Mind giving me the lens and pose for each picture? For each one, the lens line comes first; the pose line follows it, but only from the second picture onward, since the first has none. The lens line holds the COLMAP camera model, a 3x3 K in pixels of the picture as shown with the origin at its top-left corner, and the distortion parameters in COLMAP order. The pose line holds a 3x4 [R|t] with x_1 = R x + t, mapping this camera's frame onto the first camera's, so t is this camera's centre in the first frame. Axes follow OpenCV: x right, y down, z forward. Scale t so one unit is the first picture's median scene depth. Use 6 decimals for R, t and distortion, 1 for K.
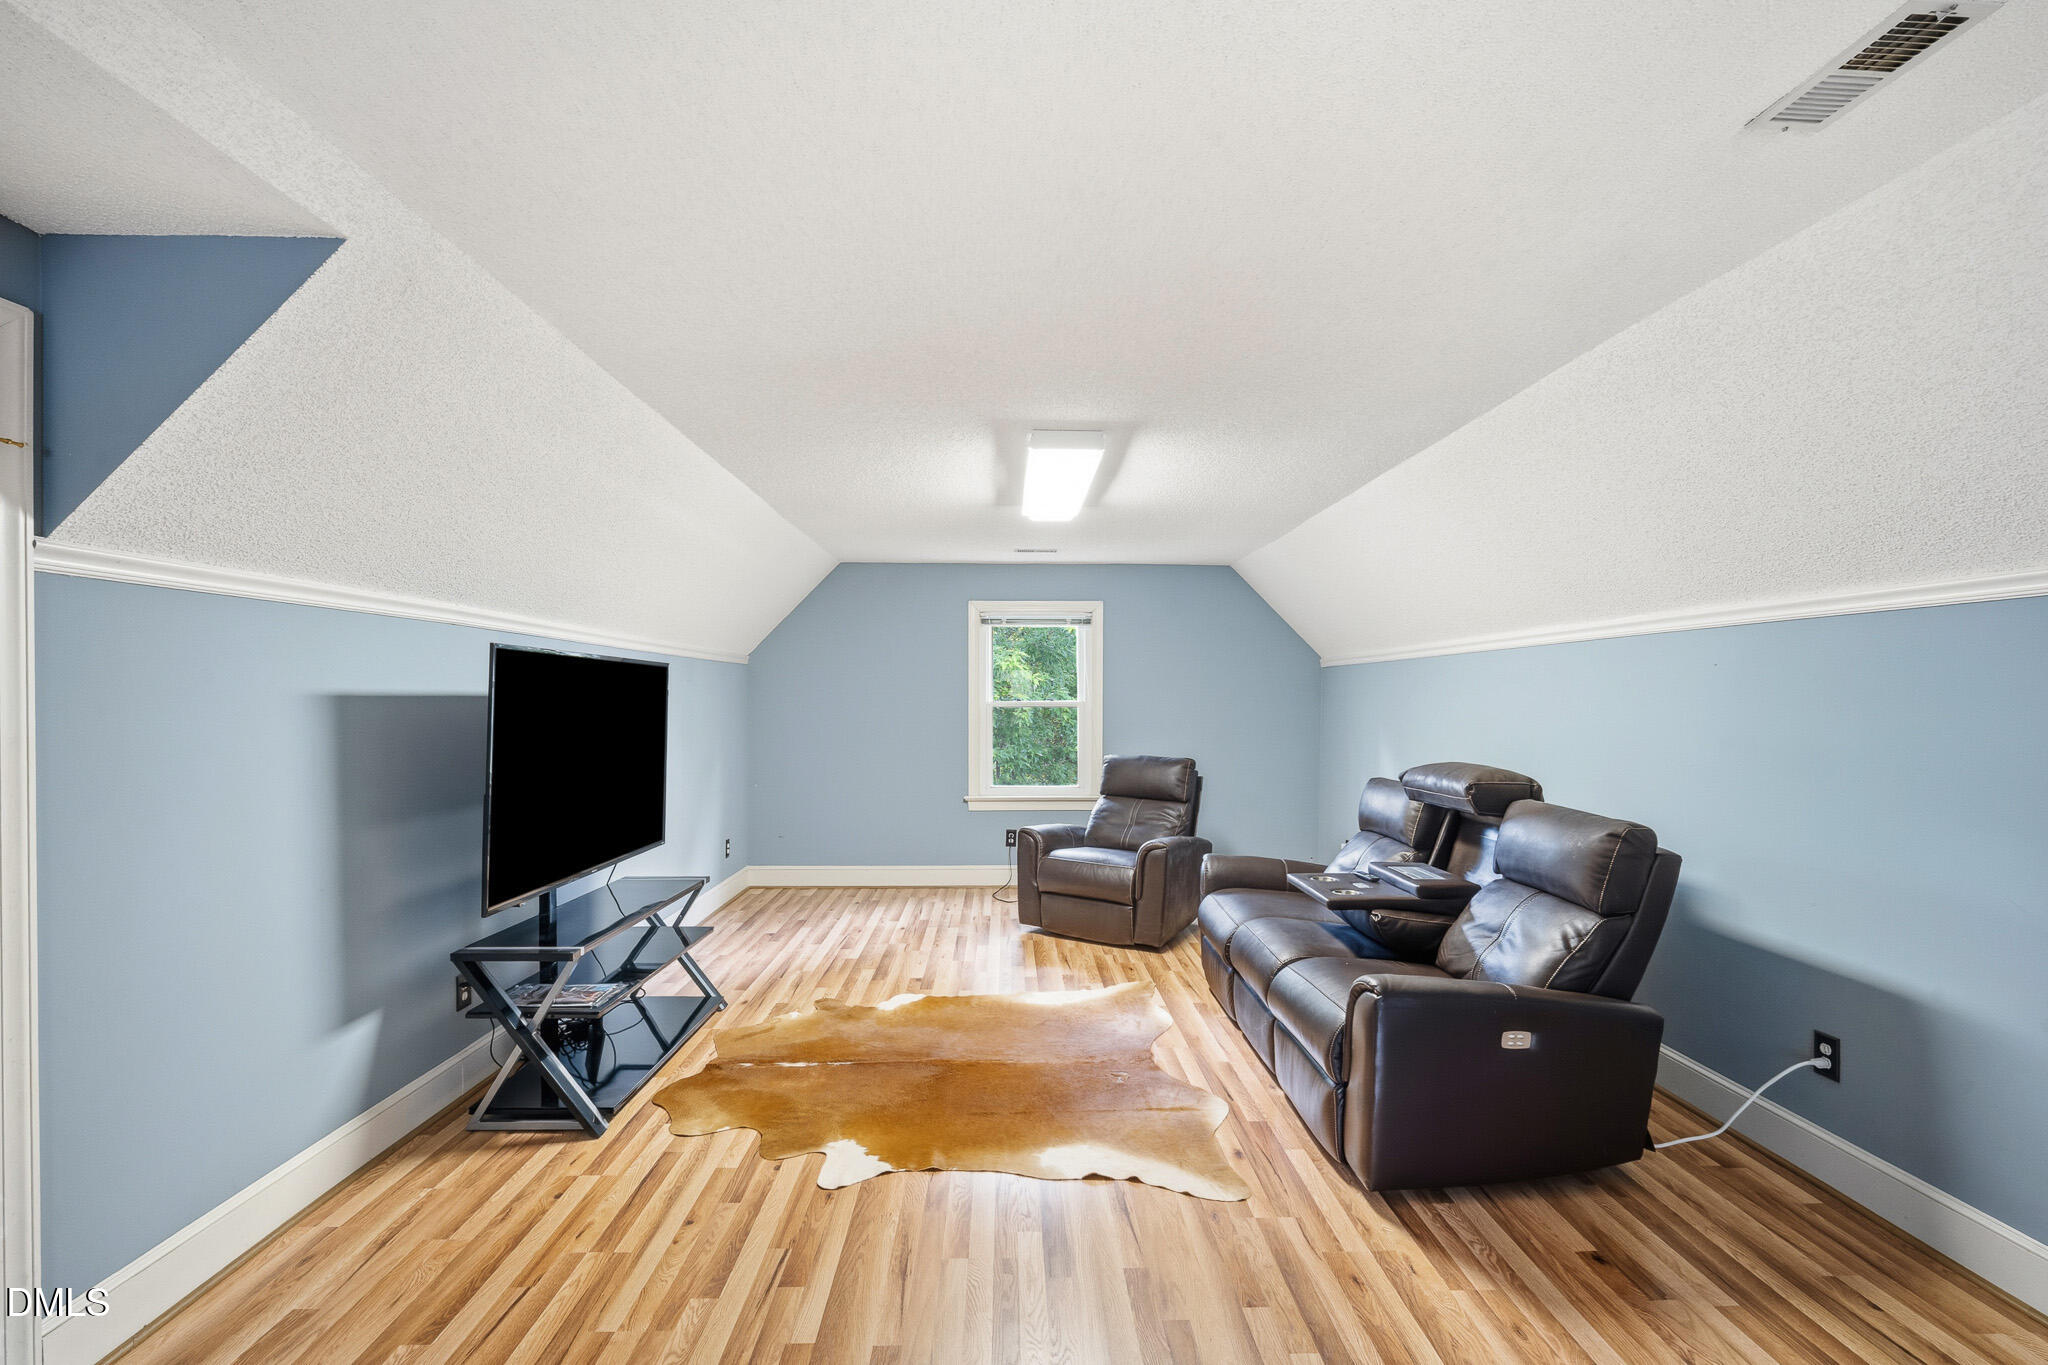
lens RADIAL K [[895.5, 0, 1019.6], [0, 895.5, 693.6], [0, 0, 1]] dist [-0.012440, 0.001651]
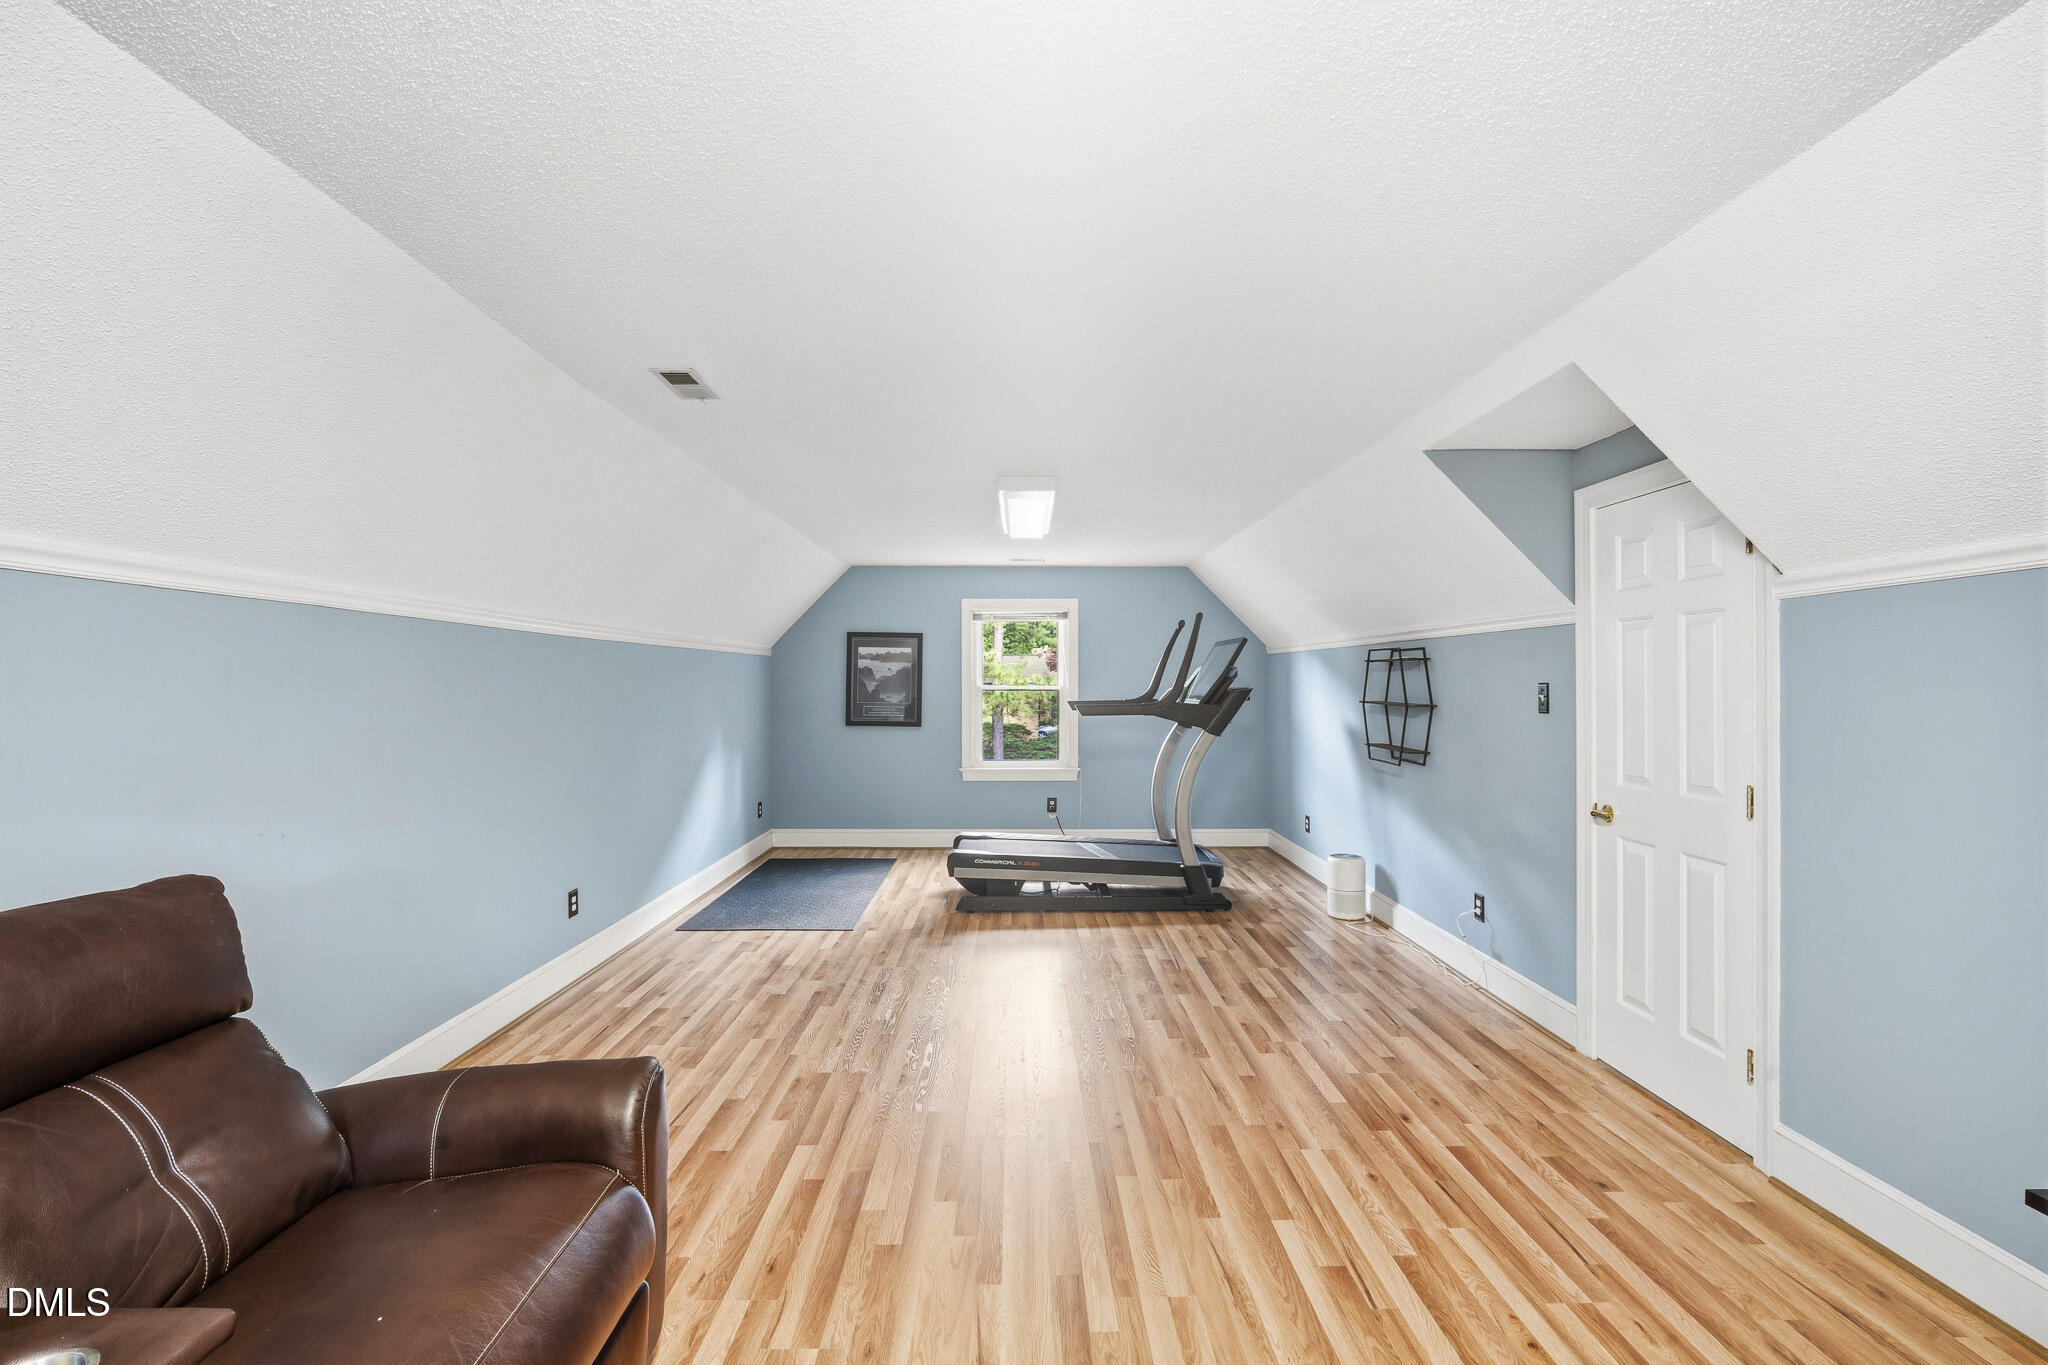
lens RADIAL K [[895.5, 0, 1027.3], [0, 895.5, 684.2], [0, 0, 1]] dist [-0.012440, 0.001651]
pose [[-0.999996, -0.002112, 0.001899, 0.090287], [-0.002122, 0.999984, -0.005148, 0.008503], [-0.001888, -0.005152, -0.999985, 1.997476]]
